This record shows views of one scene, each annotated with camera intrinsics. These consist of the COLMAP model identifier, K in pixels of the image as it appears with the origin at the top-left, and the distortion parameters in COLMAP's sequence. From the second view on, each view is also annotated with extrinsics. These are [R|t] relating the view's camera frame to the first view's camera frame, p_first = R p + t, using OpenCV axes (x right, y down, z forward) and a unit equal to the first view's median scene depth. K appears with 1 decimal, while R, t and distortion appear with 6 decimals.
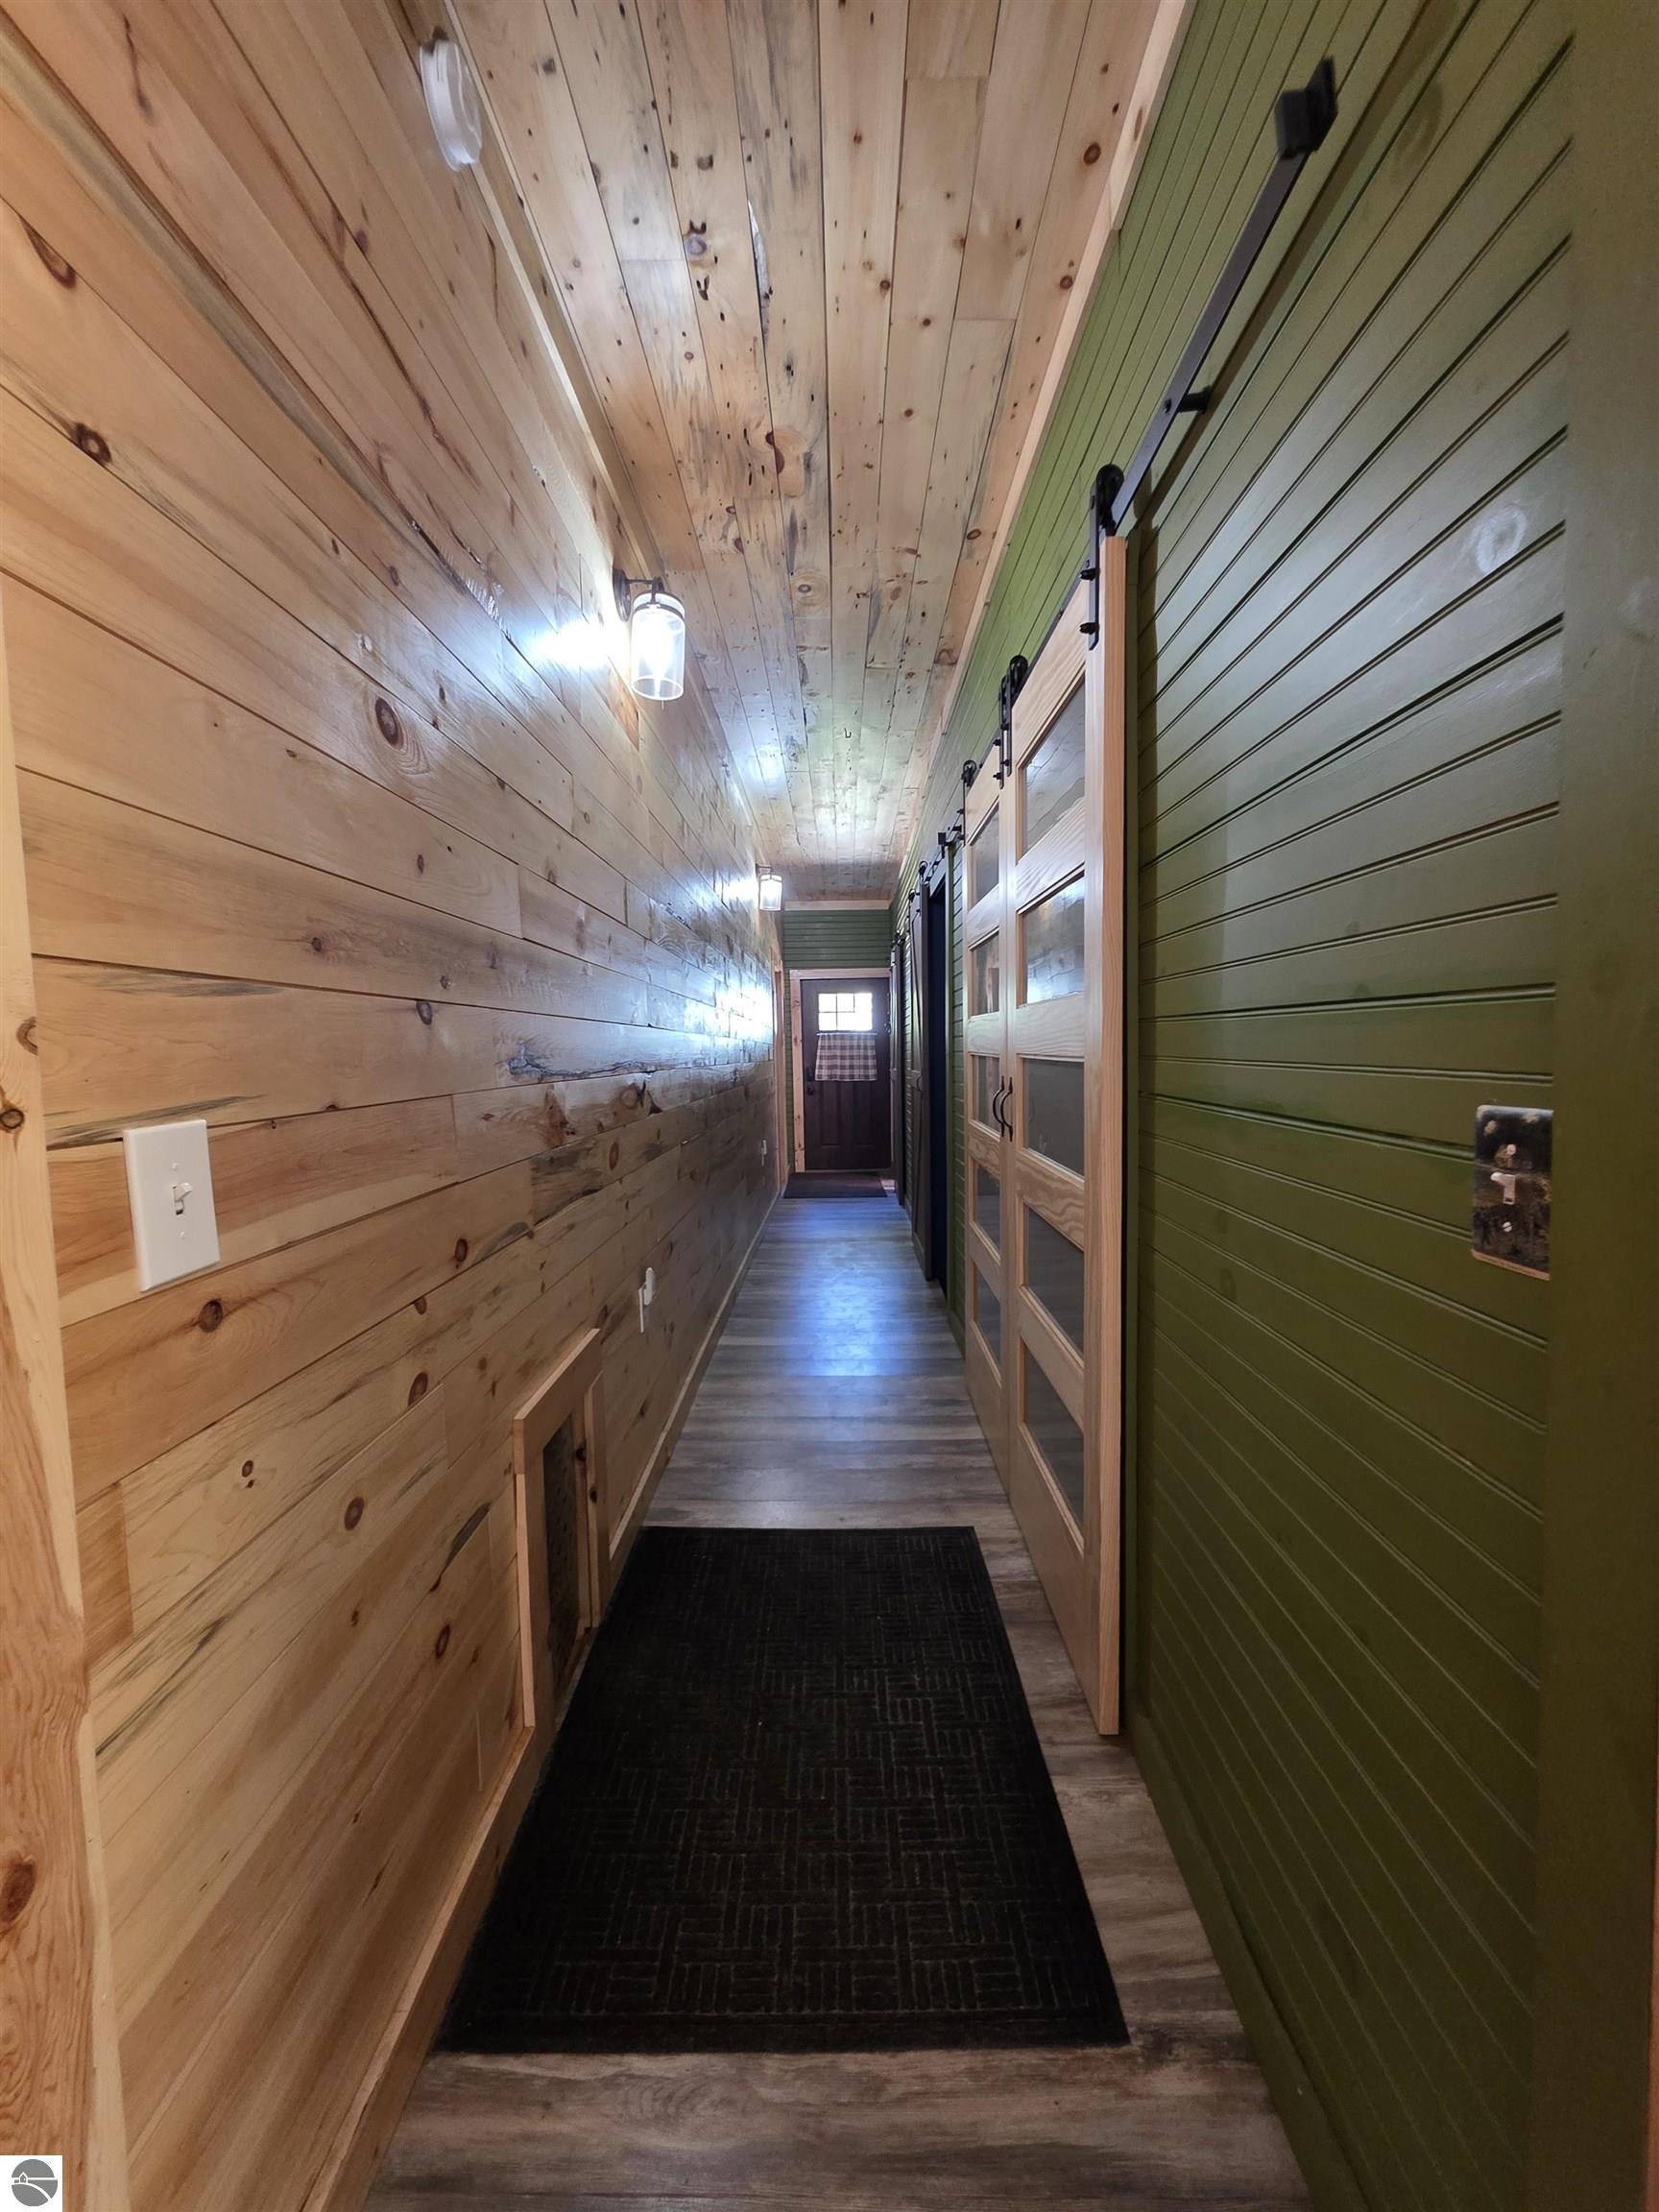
lens RADIAL K [[879.1, 0, 829.5], [0, 879.1, 1106.0], [0, 0, 1]] dist [0.003662, -0.001233]
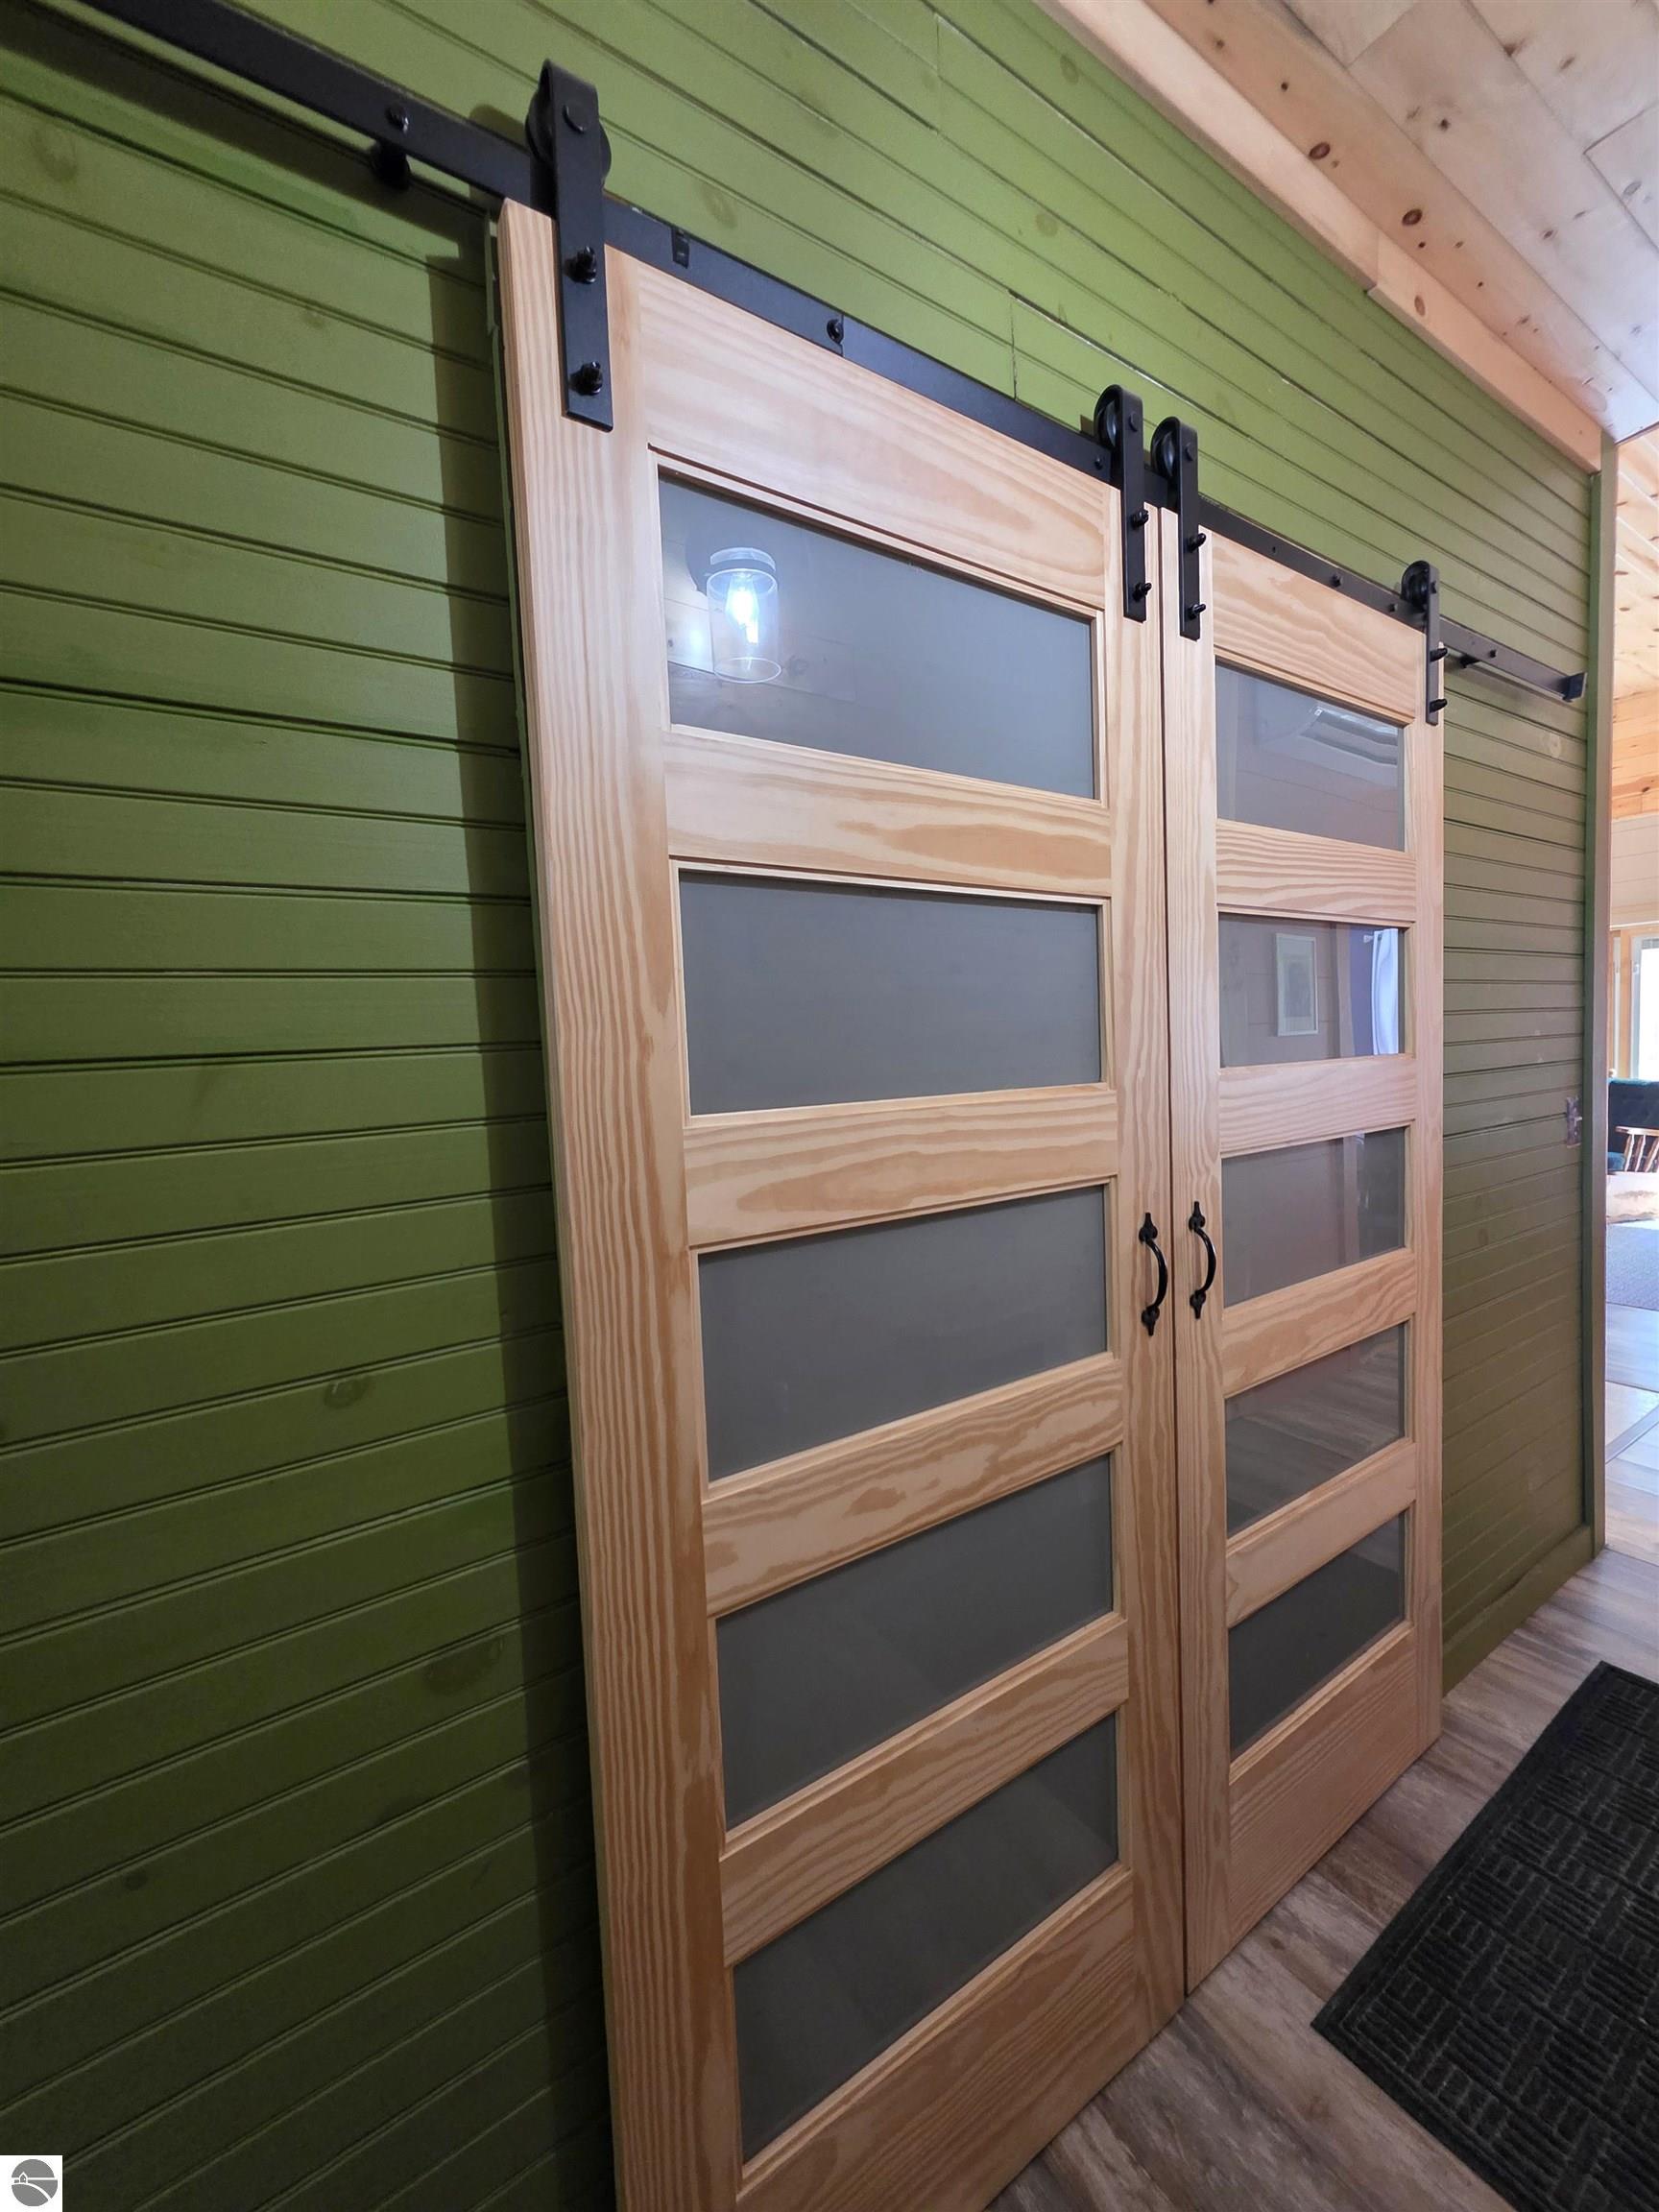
lens RADIAL K [[879.1, 0, 829.5], [0, 879.1, 1106.0], [0, 0, 1]] dist [0.003662, -0.001233]
pose [[-0.558484, -0.010863, 0.829444, -0.123224], [0.107586, 0.990520, 0.085412, -0.170633], [-0.822509, 0.136938, -0.552021, 1.585689]]
